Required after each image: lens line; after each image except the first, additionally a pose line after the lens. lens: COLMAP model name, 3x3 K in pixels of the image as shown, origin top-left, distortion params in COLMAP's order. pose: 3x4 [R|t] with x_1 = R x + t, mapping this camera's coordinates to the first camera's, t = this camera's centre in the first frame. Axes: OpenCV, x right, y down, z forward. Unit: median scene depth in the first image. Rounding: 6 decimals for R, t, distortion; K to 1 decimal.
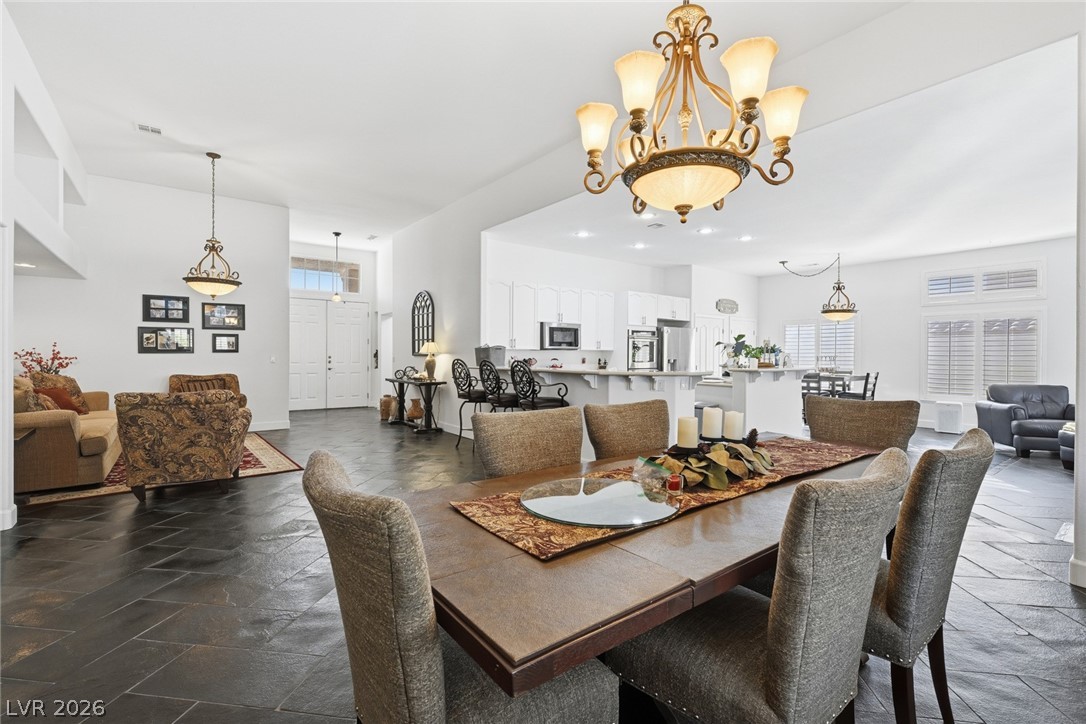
lens RADIAL K [[491.4, 0, 542.8], [0, 491.4, 358.0], [0, 0, 1]] dist [-0.007029, 0.001472]
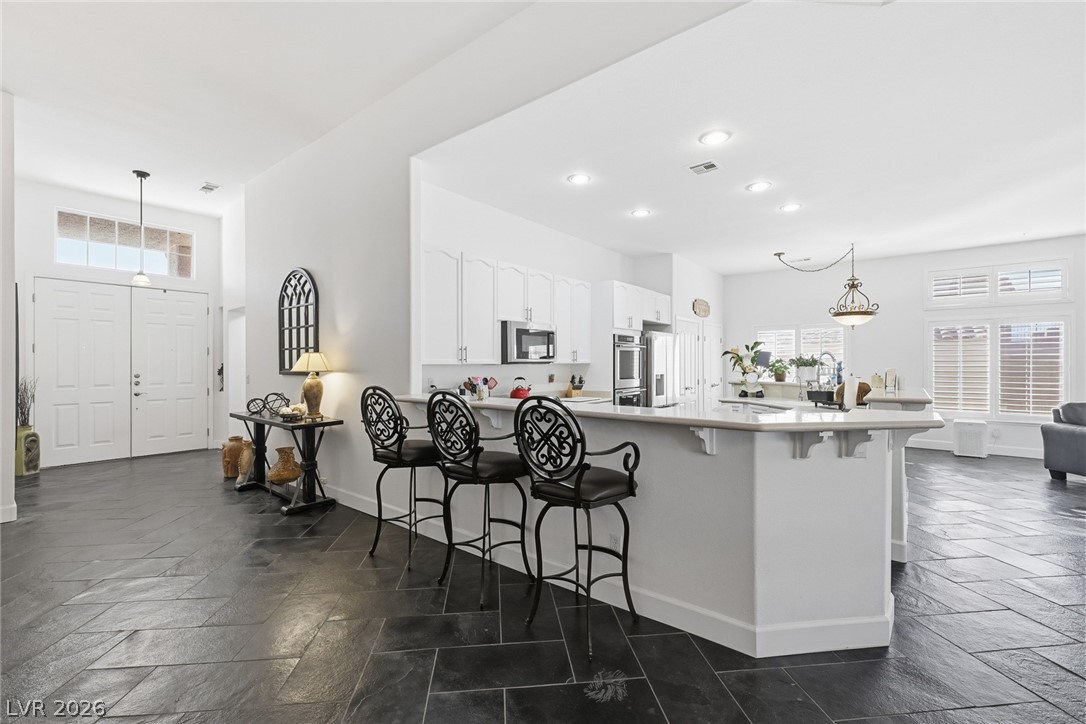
lens RADIAL K [[462.8, 0, 544.6], [0, 462.8, 363.5], [0, 0, 1]] dist [0.002472, -0.000468]
pose [[0.969192, -0.008254, 0.246168, -0.094708], [0.009715, 0.999942, -0.004721, -0.013655], [-0.246114, 0.006967, 0.969216, 0.389422]]
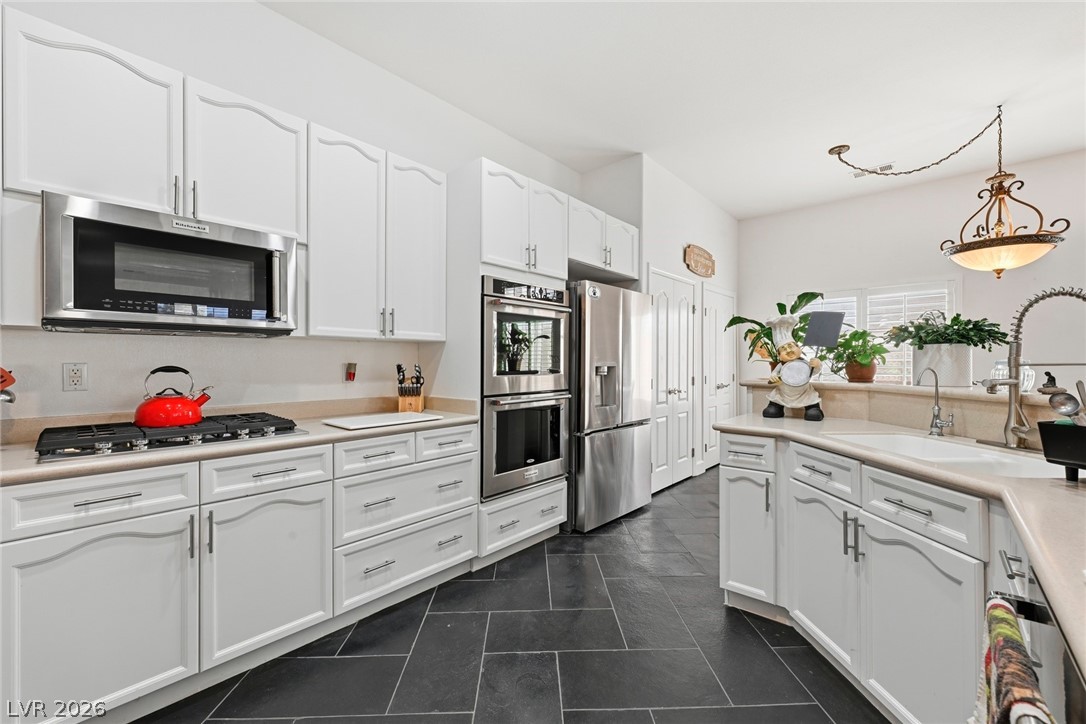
lens RADIAL K [[435.5, 0, 542.9], [0, 435.5, 363.5], [0, 0, 1]] dist [-0.003074, 0.001333]
pose [[0.983283, -0.004243, 0.182033, 0.168043], [0.004521, 0.999989, -0.001113, 0.001036], [-0.182026, 0.001917, 0.983292, 0.741568]]
